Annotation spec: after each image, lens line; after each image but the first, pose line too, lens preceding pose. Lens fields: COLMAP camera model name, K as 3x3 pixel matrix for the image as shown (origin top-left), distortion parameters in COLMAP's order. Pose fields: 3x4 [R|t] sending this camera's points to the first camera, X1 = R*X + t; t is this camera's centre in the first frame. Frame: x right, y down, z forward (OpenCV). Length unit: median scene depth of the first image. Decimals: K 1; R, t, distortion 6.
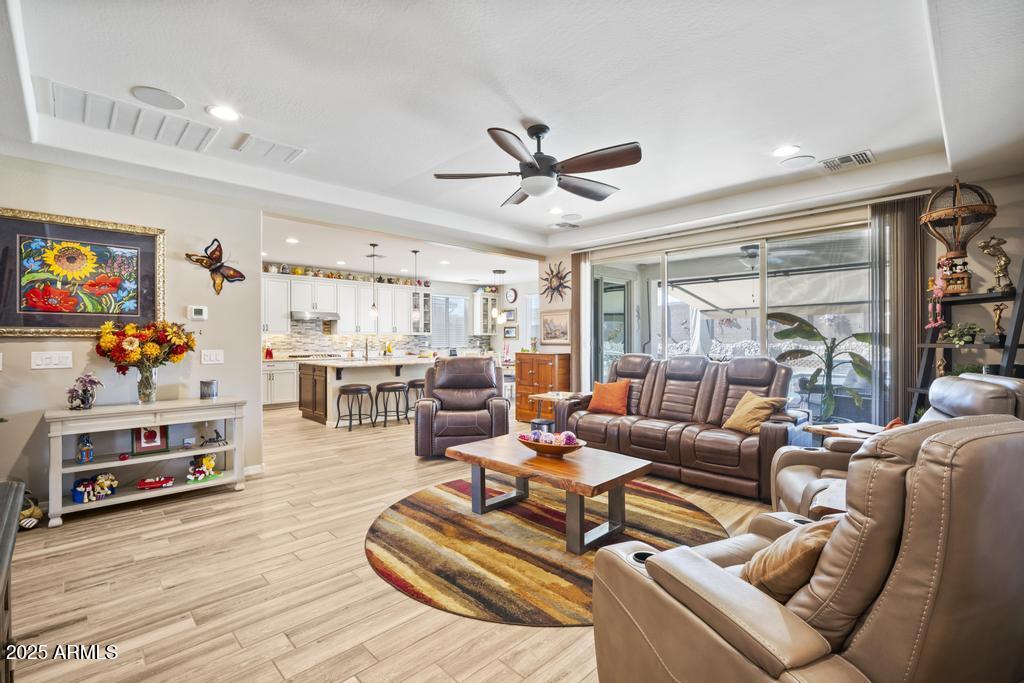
lens RADIAL K [[440.4, 0, 513.1], [0, 440.4, 340.2], [0, 0, 1]] dist [-0.015682, 0.001558]
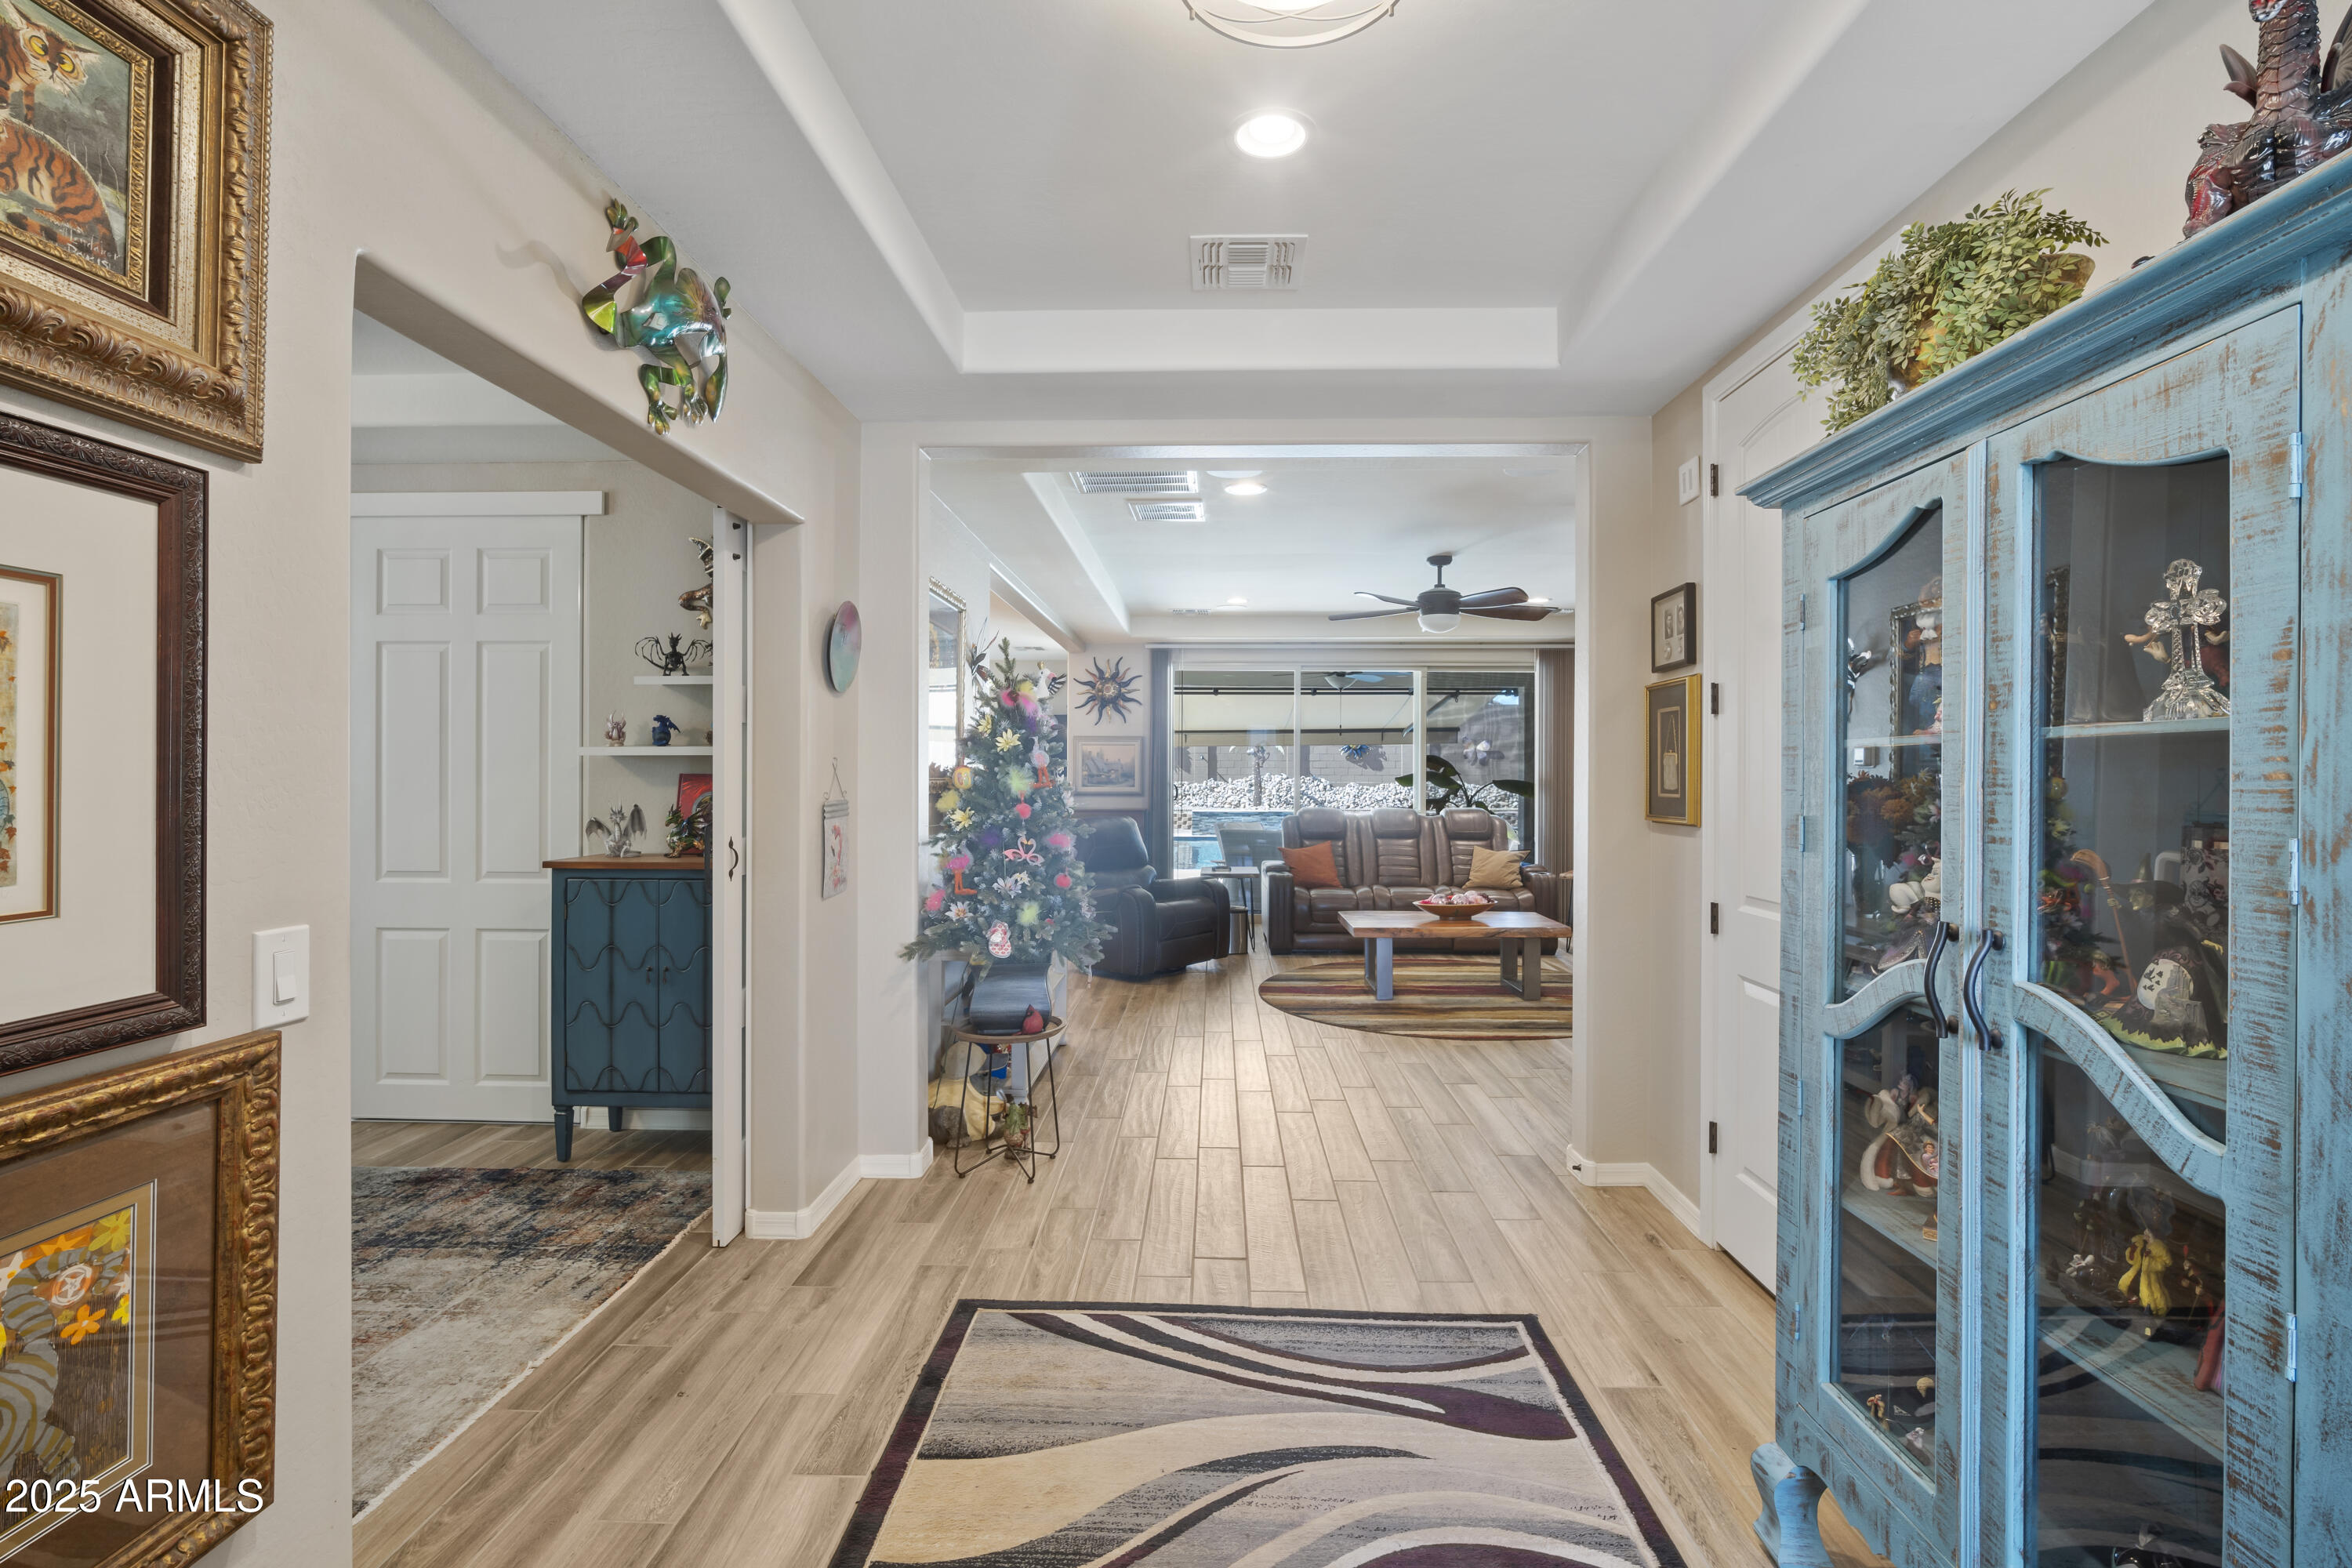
lens RADIAL K [[1011.5, 0, 1178.8], [0, 1011.5, 775.6], [0, 0, 1]] dist [-0.015682, 0.001558]
pose [[0.731159, 0.003711, 0.682197, -0.781516], [-0.001550, 0.999992, -0.003779, -0.011108], [-0.682205, 0.001706, 0.731159, -0.065590]]
